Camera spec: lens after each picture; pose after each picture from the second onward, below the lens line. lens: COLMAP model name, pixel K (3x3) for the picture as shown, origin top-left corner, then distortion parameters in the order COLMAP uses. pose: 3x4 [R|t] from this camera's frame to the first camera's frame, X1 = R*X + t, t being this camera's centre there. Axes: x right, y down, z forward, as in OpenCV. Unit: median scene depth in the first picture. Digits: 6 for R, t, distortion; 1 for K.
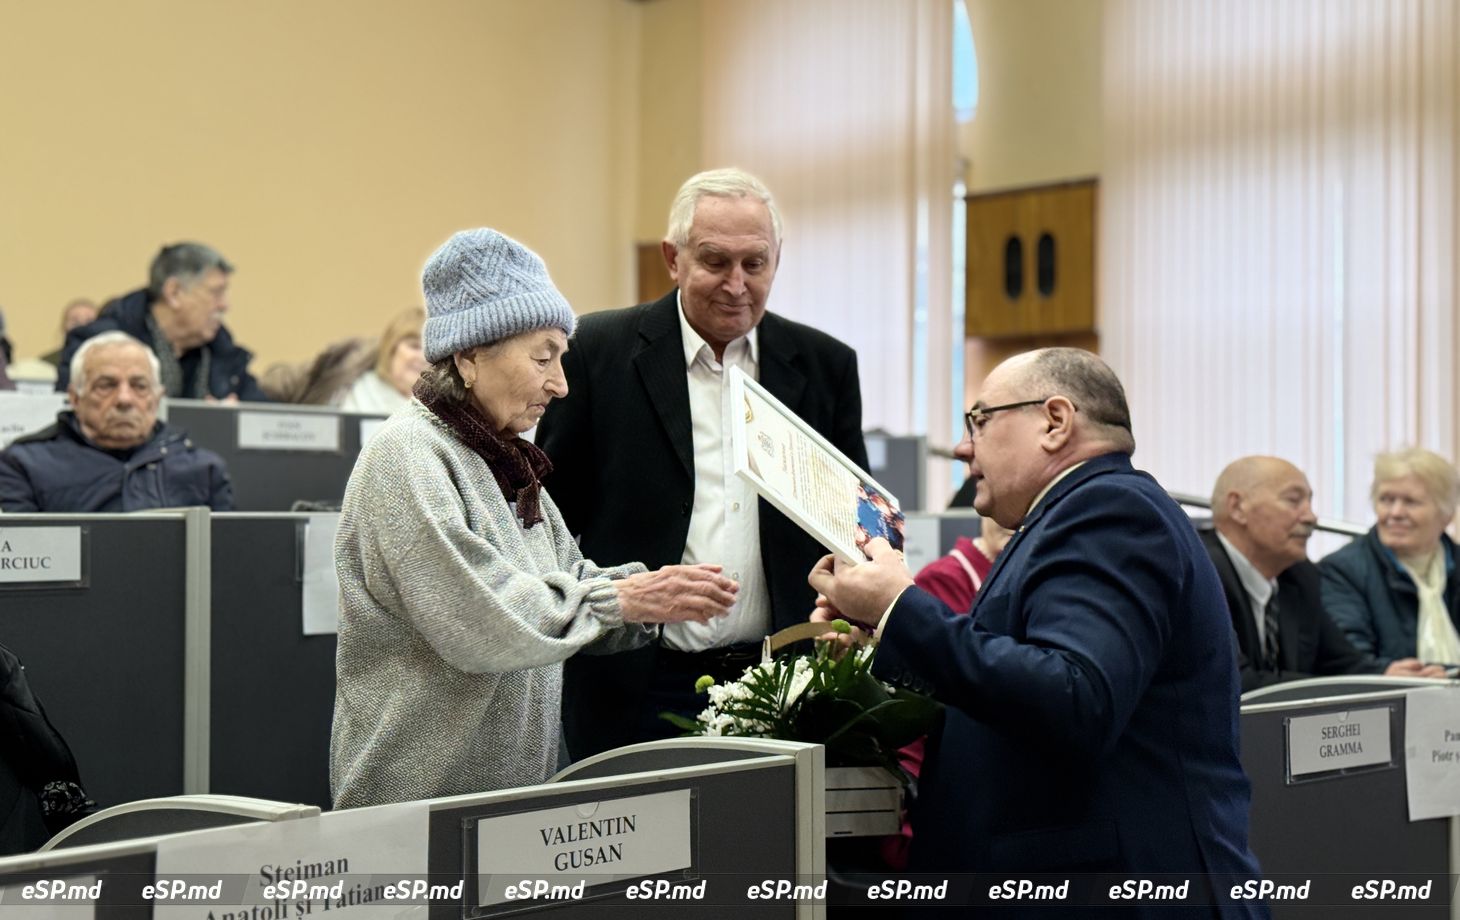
lens RADIAL K [[2056.3, 0, 728.1], [0, 2056.3, 469.1], [0, 0, 1]] dist [0.111789, 0.000000]
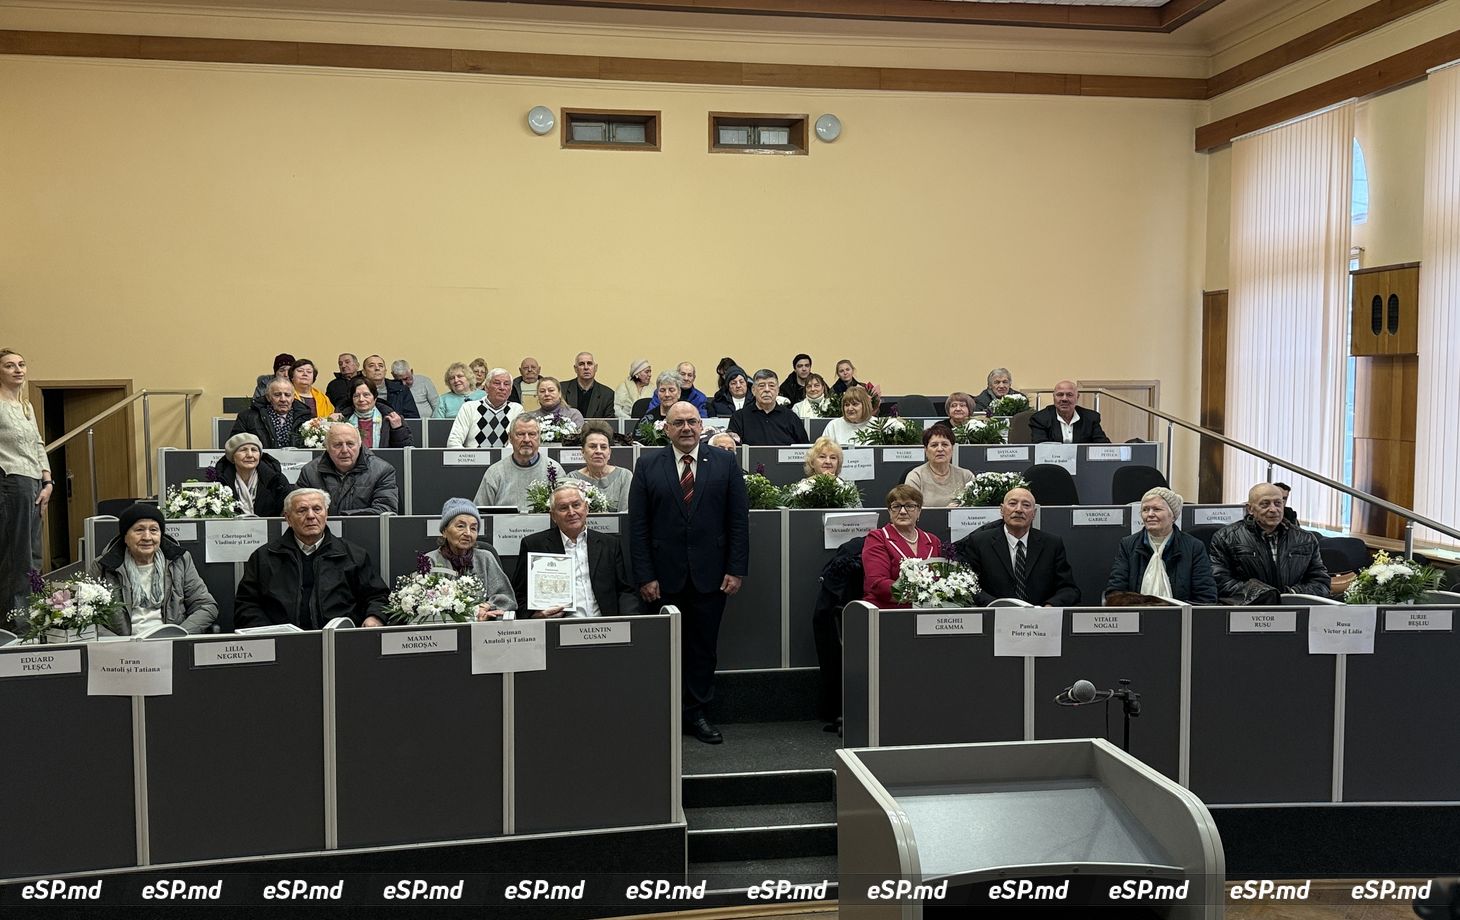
lens RADIAL K [[1250.7, 0, 720.5], [0, 1250.7, 453.6], [0, 0, 1]] dist [0.075206, -0.053078]
pose [[0.811820, 0.032056, -0.583027, 0.323214], [0.015136, 0.997001, 0.075892, -0.073528], [0.583711, -0.070436, 0.808901, -0.171304]]
